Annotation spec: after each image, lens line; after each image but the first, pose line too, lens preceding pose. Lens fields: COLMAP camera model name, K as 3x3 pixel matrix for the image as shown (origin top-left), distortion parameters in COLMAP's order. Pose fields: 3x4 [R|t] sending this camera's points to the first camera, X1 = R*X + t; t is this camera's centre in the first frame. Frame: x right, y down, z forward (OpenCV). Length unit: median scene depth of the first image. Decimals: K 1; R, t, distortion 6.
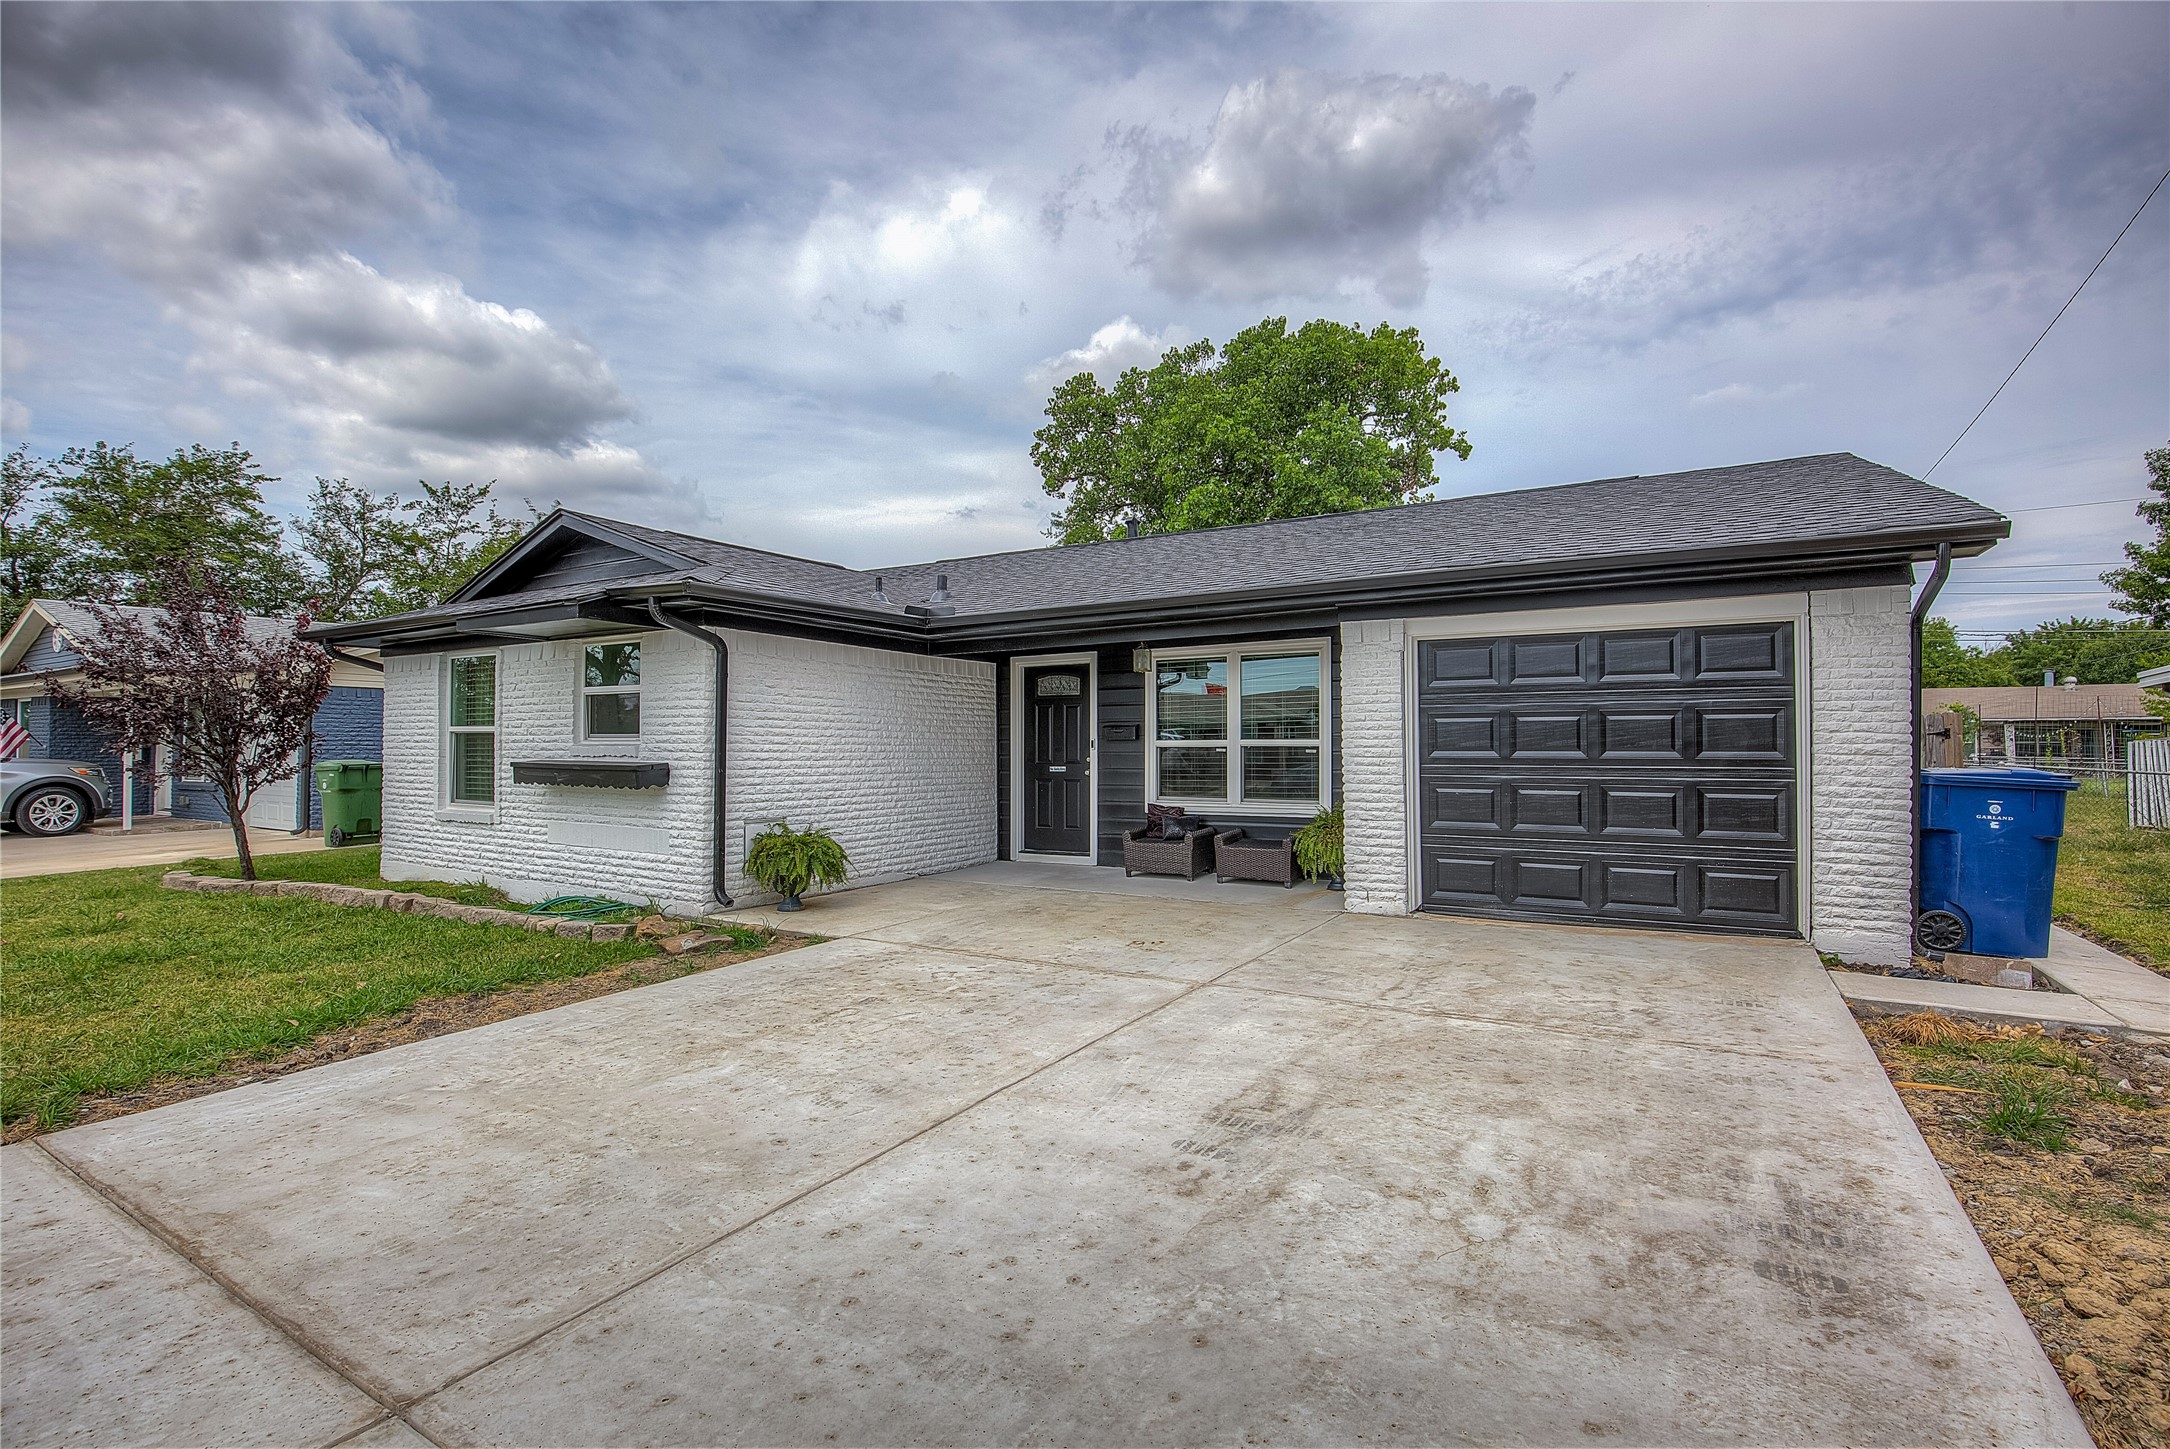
lens RADIAL K [[1000.1, 0, 1077.9], [0, 1000.1, 734.1], [0, 0, 1]] dist [-0.013950, -0.000266]
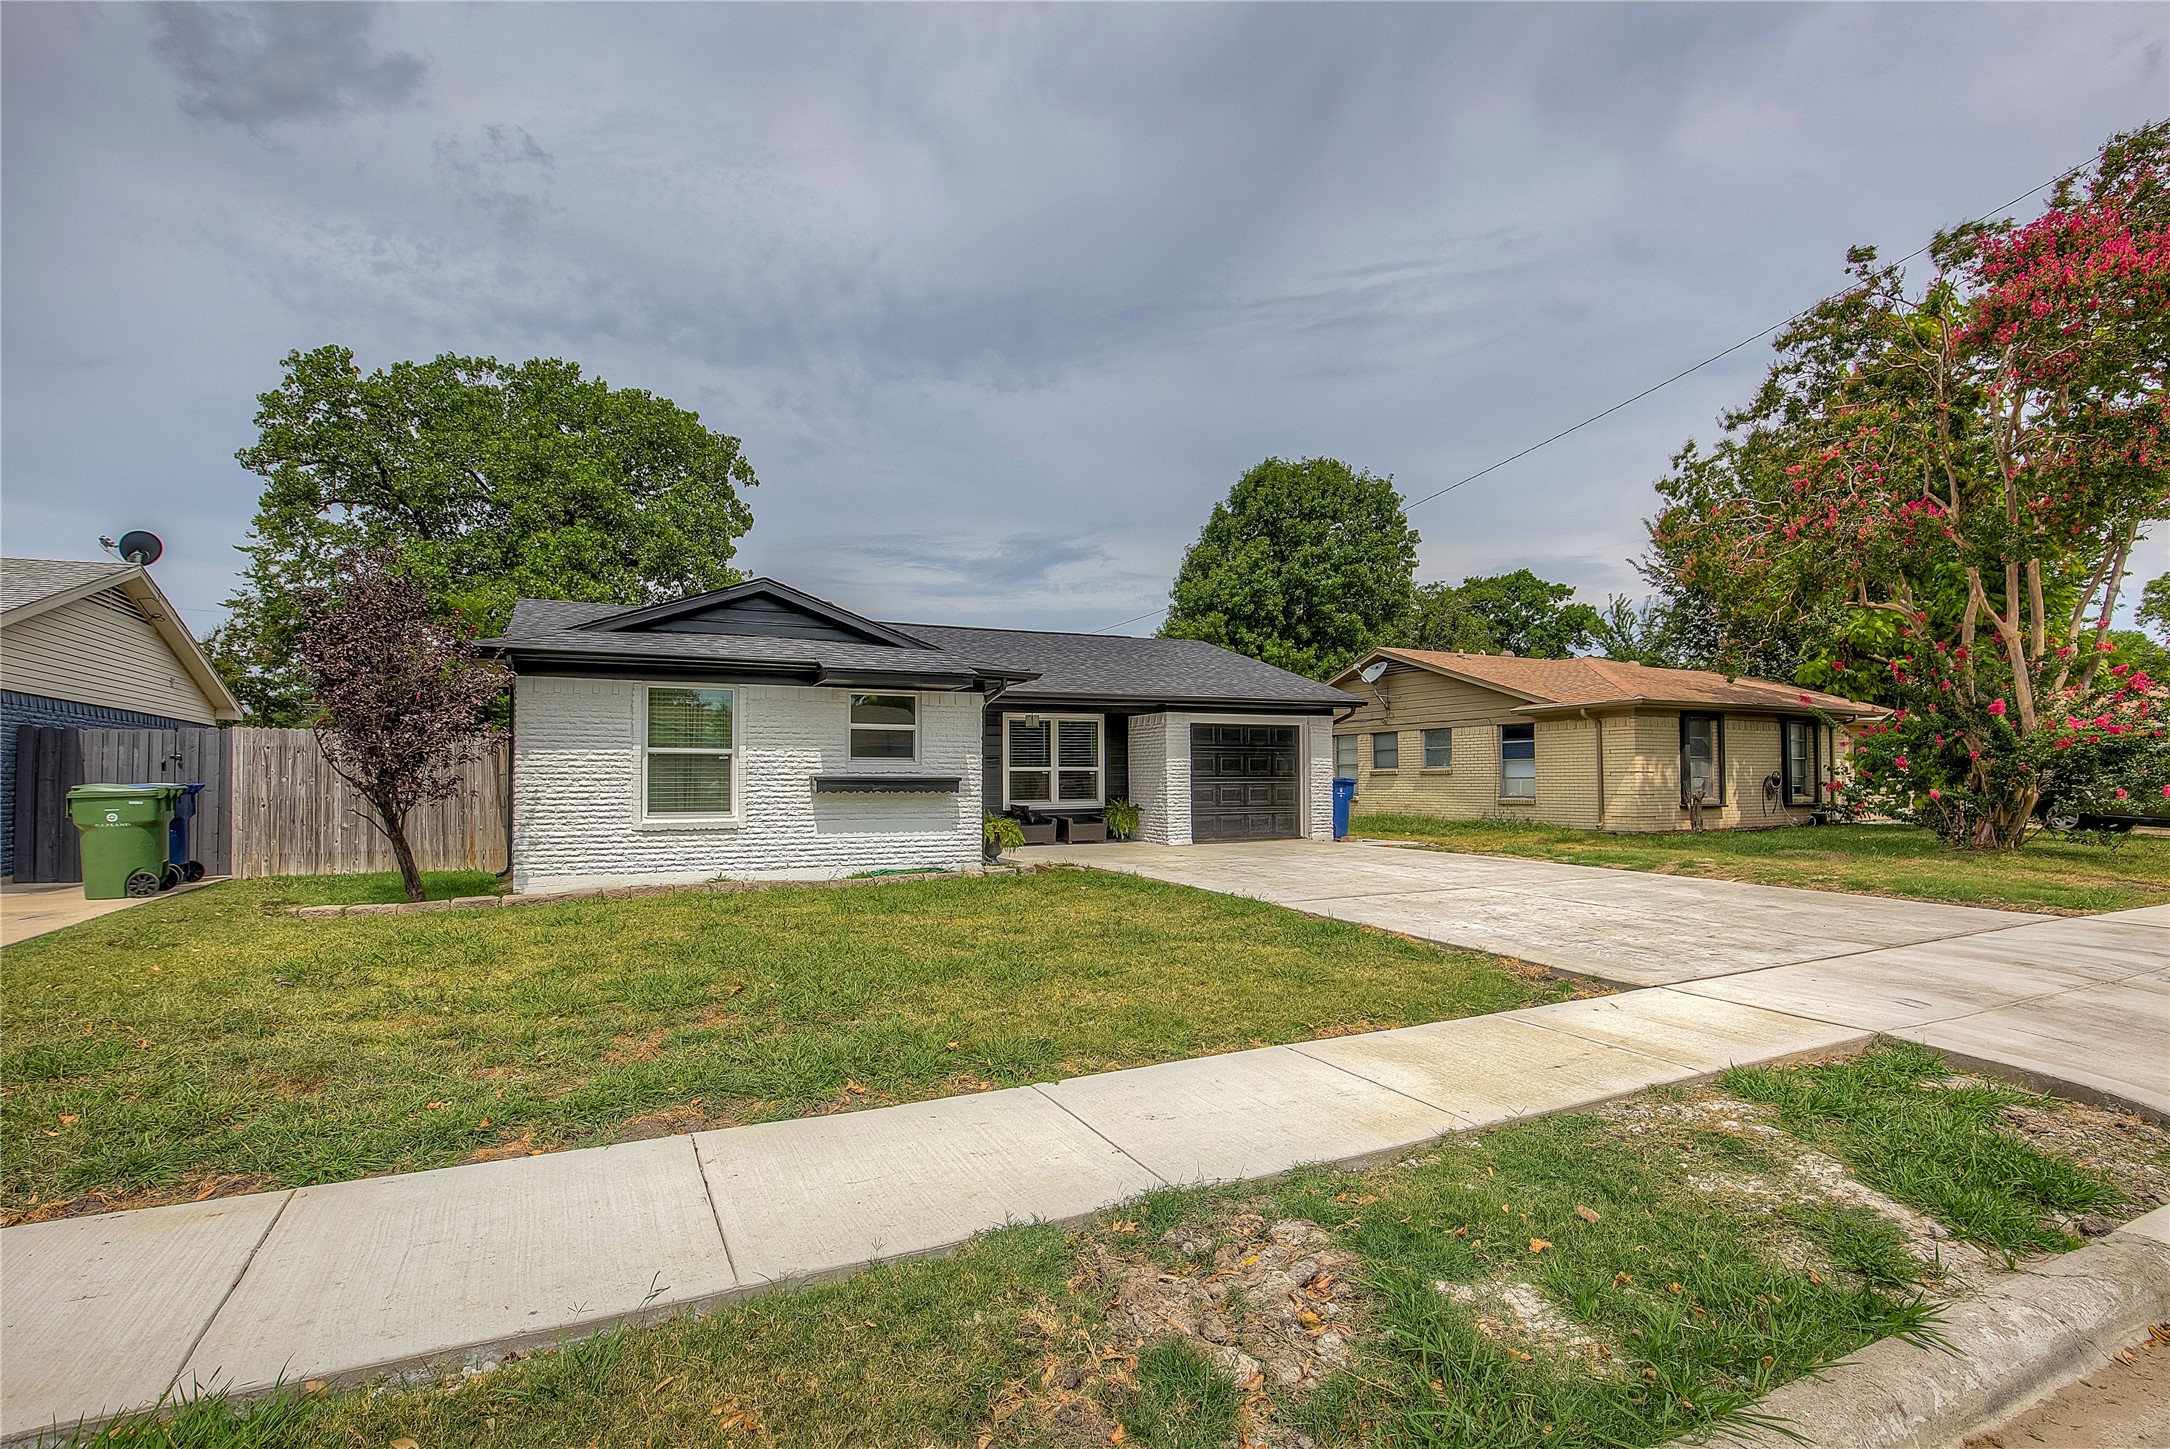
lens RADIAL K [[1000.1, 0, 1077.9], [0, 1000.1, 734.1], [0, 0, 1]] dist [-0.013950, -0.000266]
pose [[0.581289, 0.041895, 0.812618, -1.269890], [-0.011074, 0.998988, -0.043582, 0.024157], [-0.813622, 0.016335, 0.581165, -0.069742]]
